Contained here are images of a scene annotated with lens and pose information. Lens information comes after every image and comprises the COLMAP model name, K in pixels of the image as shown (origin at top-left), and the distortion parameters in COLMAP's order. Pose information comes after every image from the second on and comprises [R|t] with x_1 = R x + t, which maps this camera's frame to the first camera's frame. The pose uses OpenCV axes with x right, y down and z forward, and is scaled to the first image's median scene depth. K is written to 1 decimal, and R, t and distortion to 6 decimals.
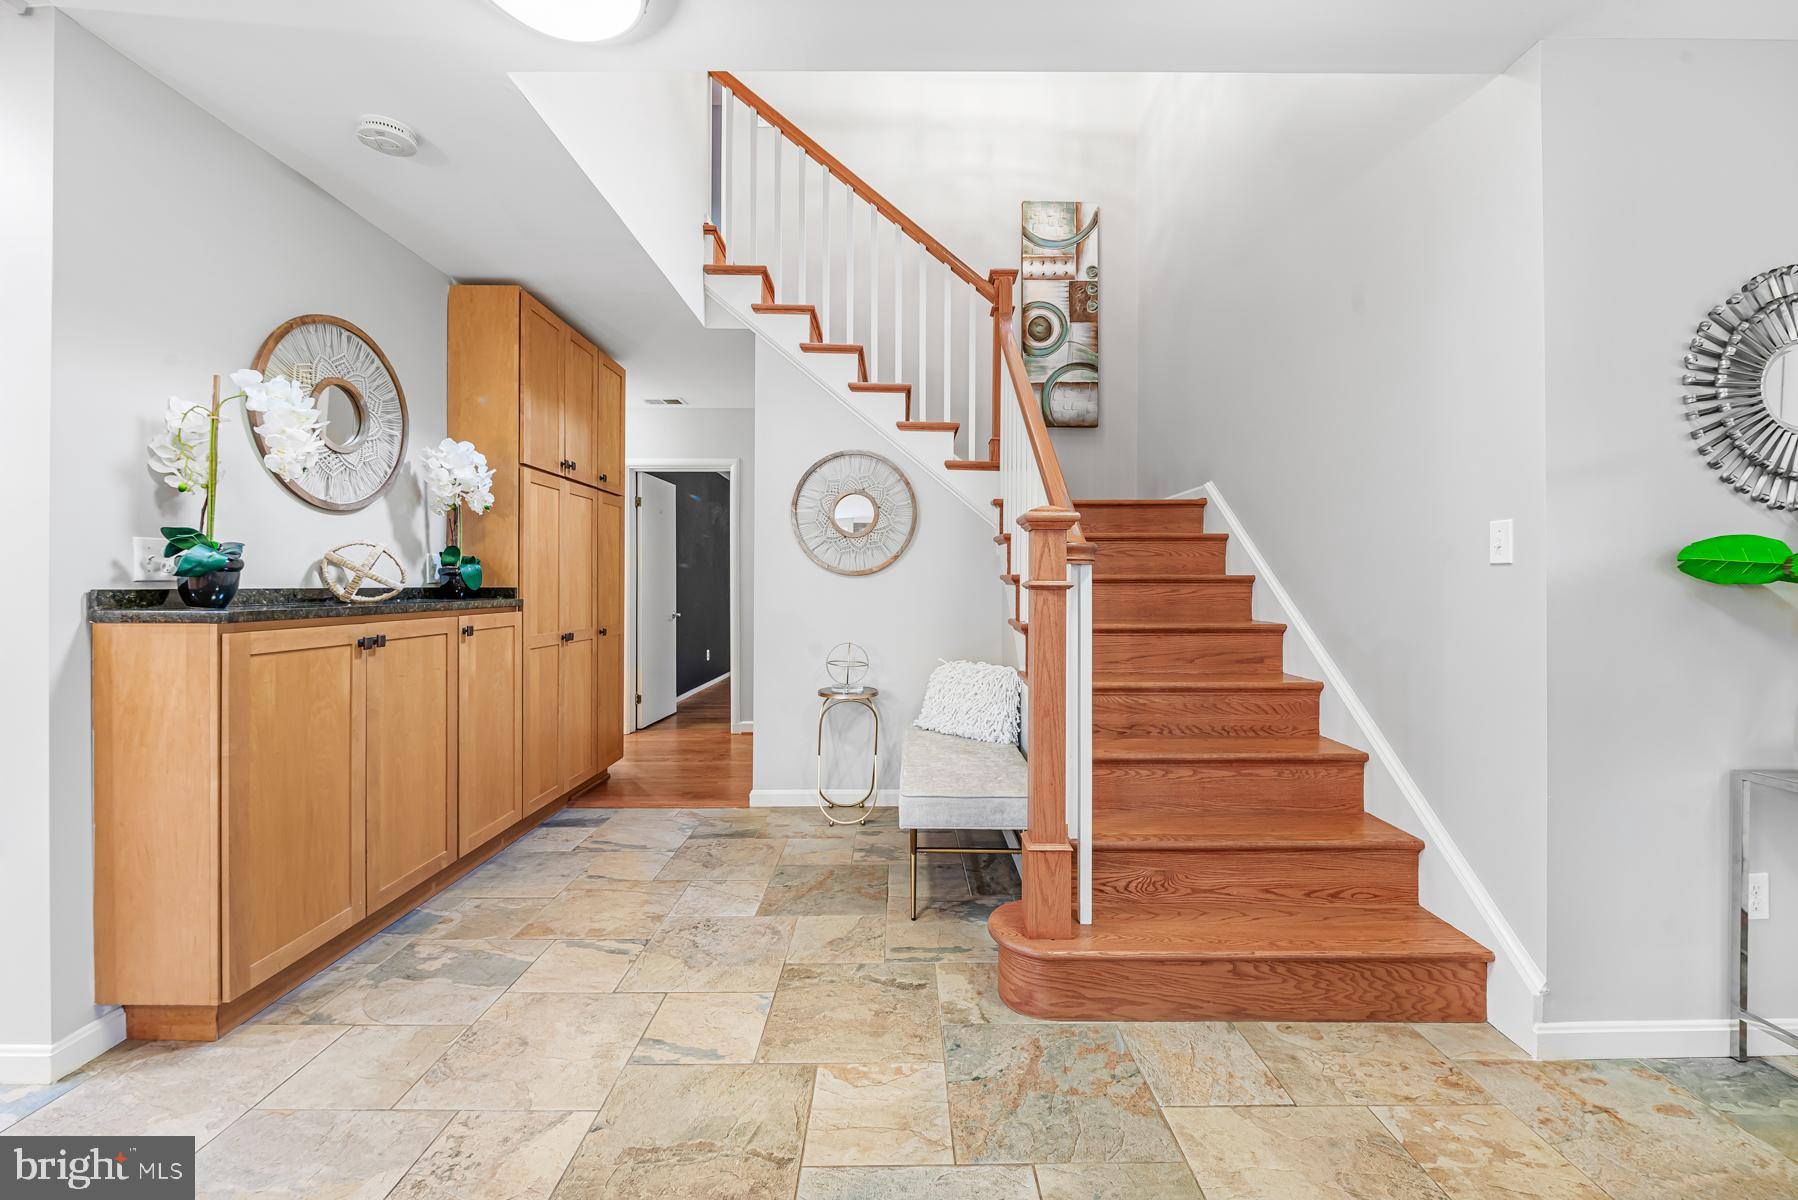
lens RADIAL K [[720.3, 0, 902.9], [0, 720.3, 593.1], [0, 0, 1]] dist [-0.006797, -0.000302]
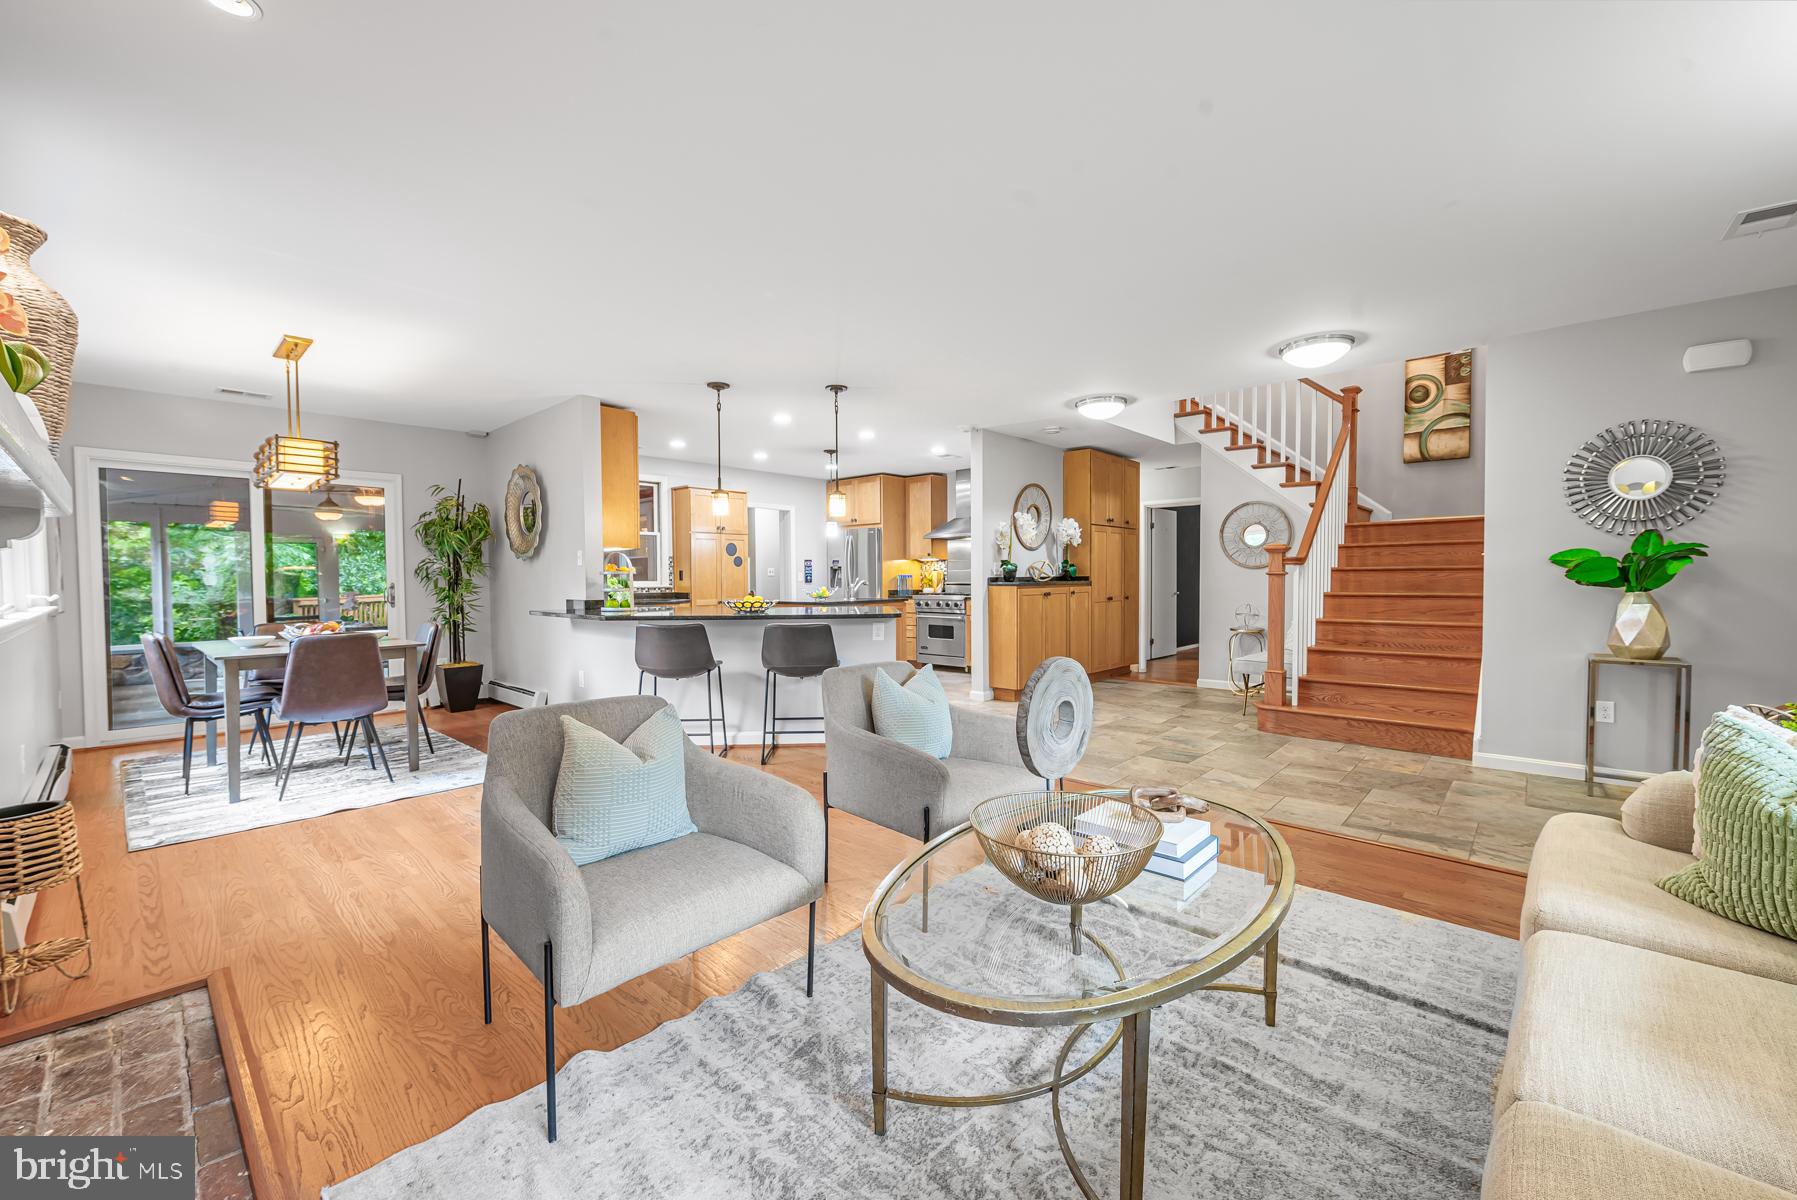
lens RADIAL K [[719.9, 0, 900.1], [0, 719.9, 597.3], [0, 0, 1]] dist [-0.006797, -0.000302]
pose [[0.740969, 0.012638, -0.671420, 0.659239], [0.002607, 0.999761, 0.021695, 0.010694], [0.671534, -0.017826, 0.740759, -1.305163]]
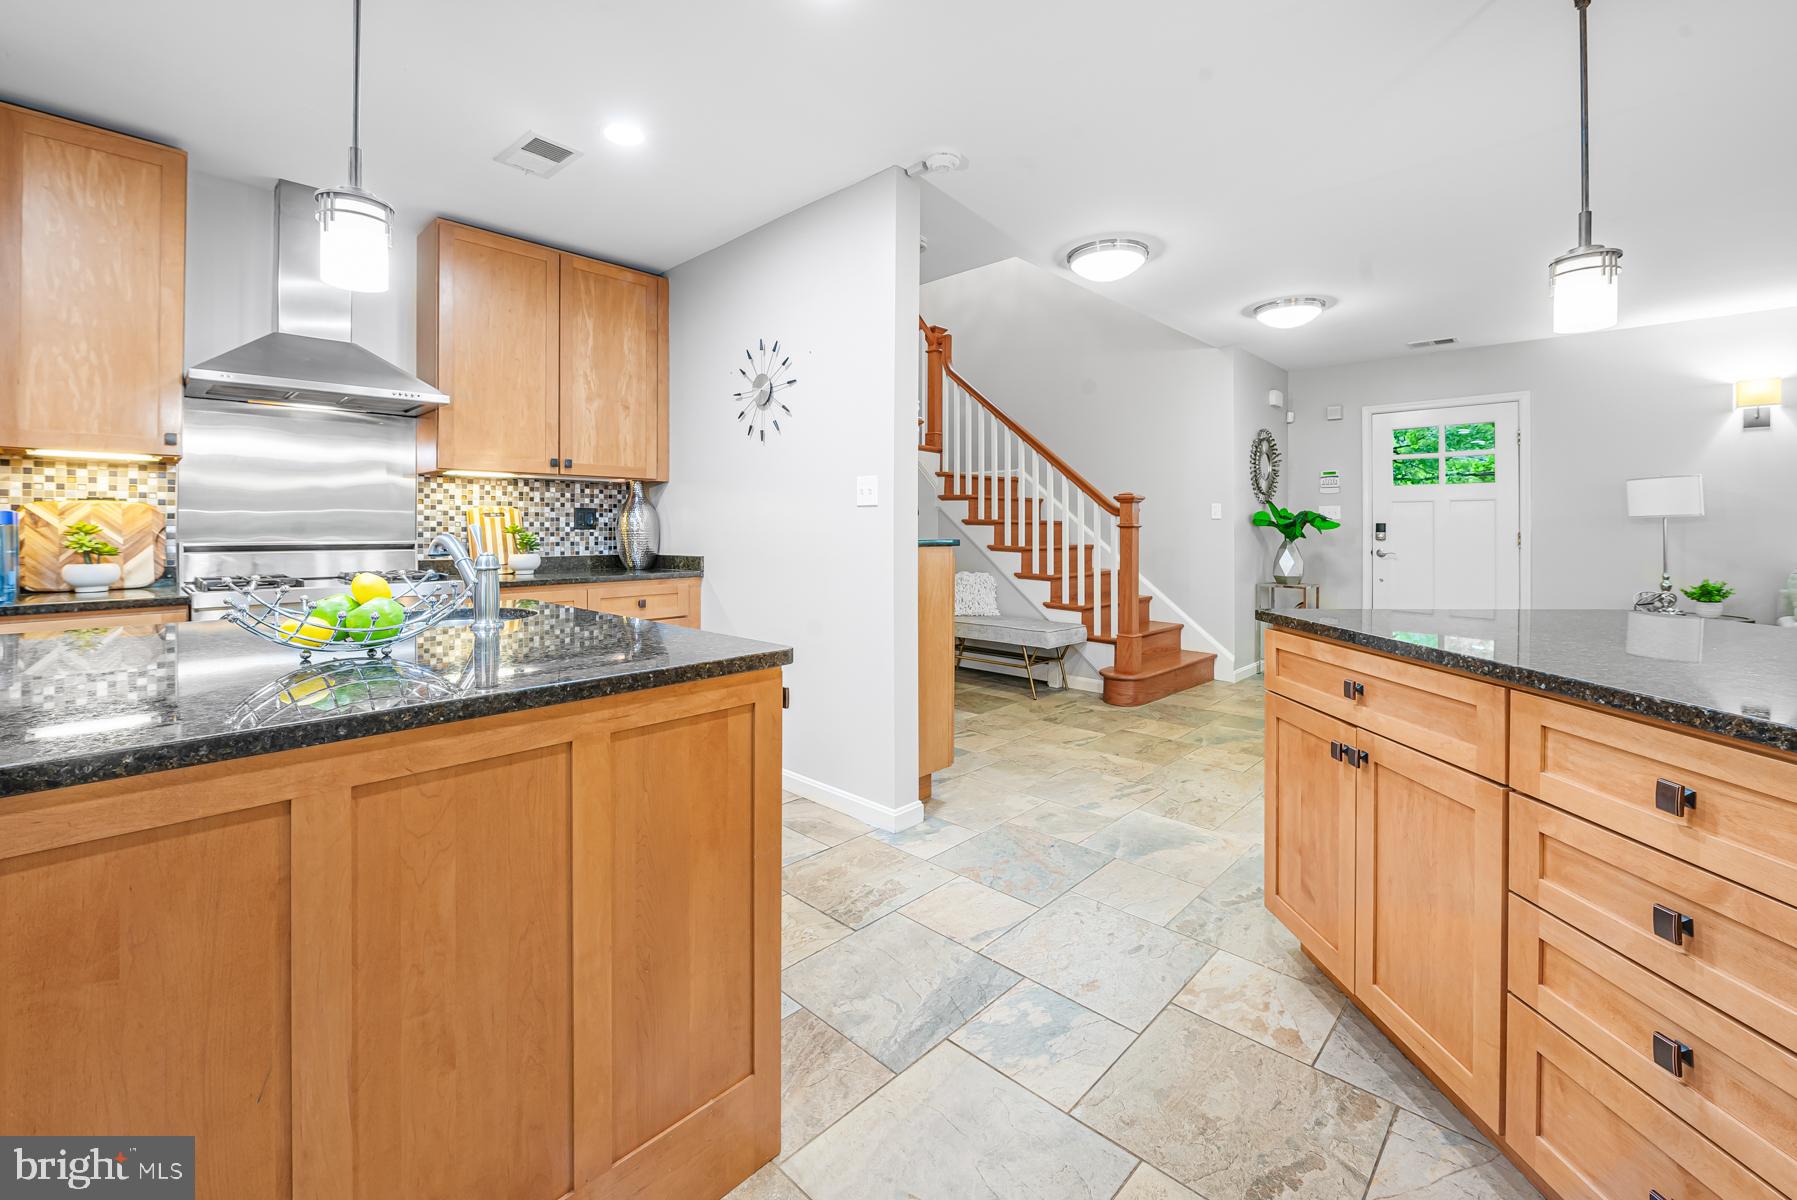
lens RADIAL K [[719.9, 0, 918.8], [0, 719.9, 533.6], [0, 0, 1]] dist [-0.006797, -0.000302]
pose [[0.693263, -0.002953, 0.720679, -1.385936], [0.002963, 0.999995, 0.001247, 0.005245], [-0.720679, 0.001271, 0.693268, -0.100039]]
